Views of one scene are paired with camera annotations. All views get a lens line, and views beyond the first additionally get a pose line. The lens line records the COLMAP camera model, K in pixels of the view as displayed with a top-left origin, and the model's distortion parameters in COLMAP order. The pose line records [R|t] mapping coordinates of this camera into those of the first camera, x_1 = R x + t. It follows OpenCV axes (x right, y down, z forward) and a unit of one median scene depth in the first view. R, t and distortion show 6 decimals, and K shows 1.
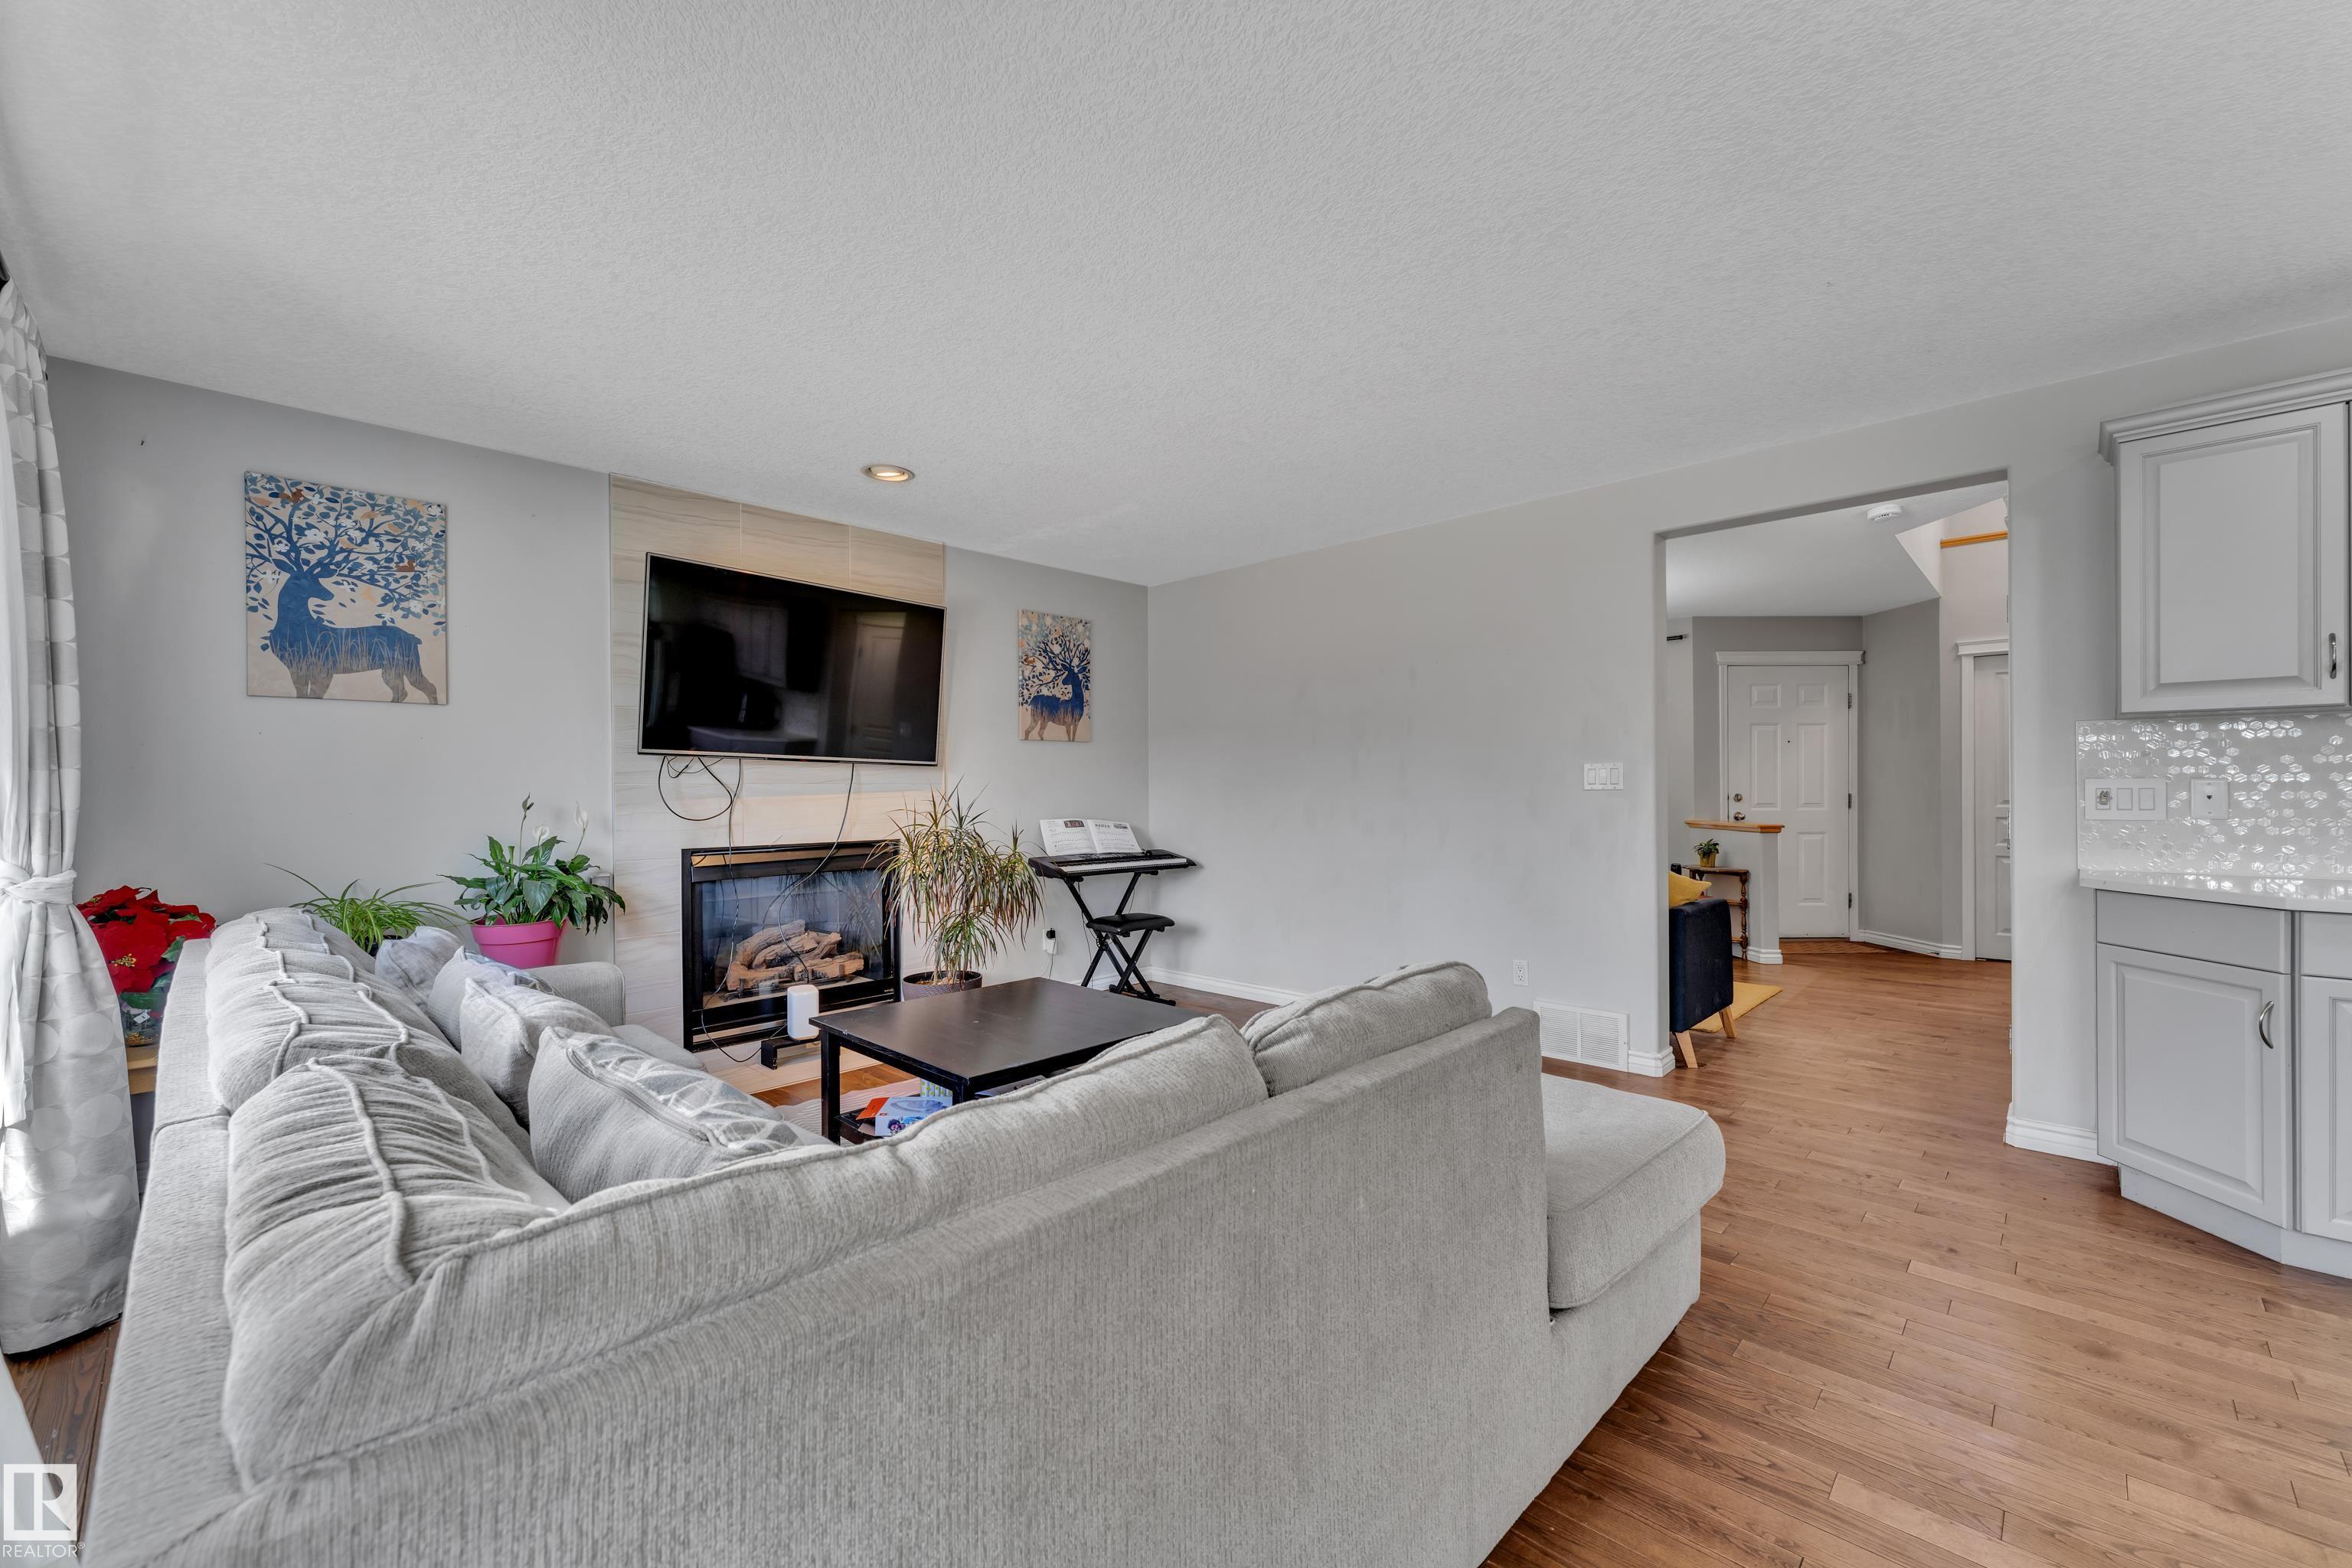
lens RADIAL K [[949.0, 0, 1169.3], [0, 949.0, 790.8], [0, 0, 1]] dist [0.001252, 0.000467]
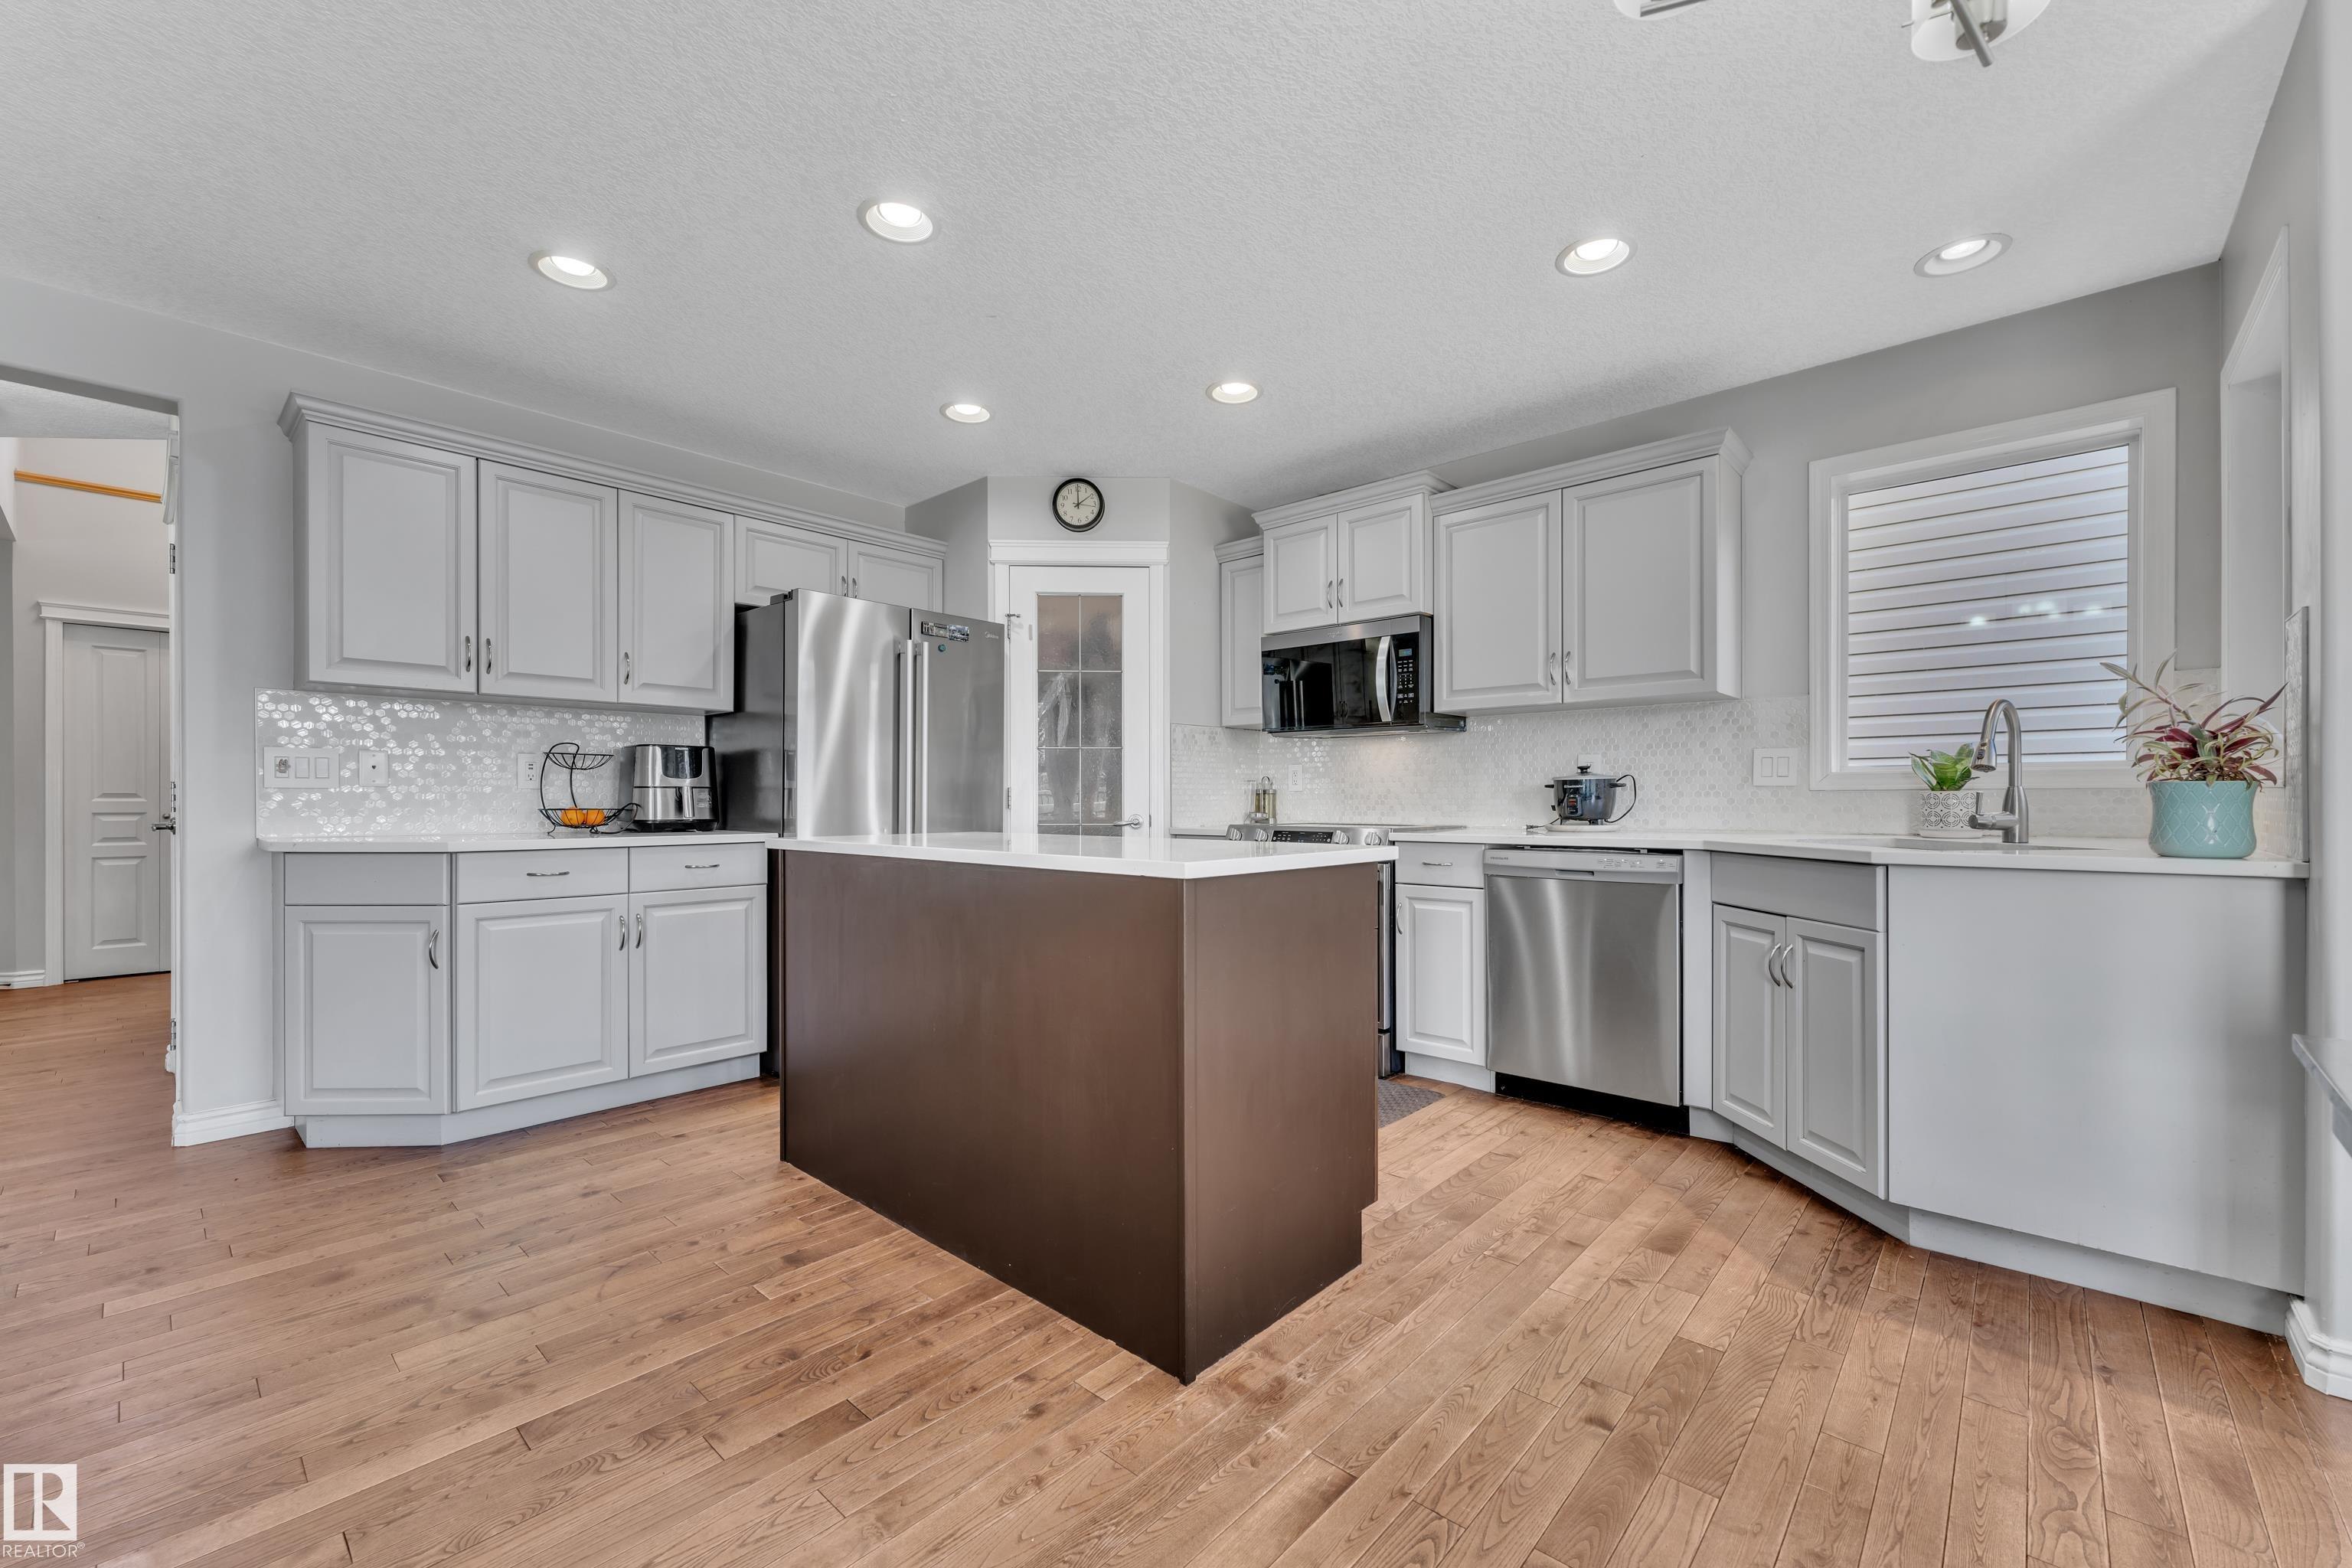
lens RADIAL K [[949.0, 0, 1183.4], [0, 949.0, 804.0], [0, 0, 1]] dist [0.001252, 0.000467]
pose [[-0.034081, 0.004069, 0.999411, -0.063432], [0.003763, 0.999985, -0.003943, 0.056622], [-0.999412, 0.003627, -0.034096, 0.076196]]
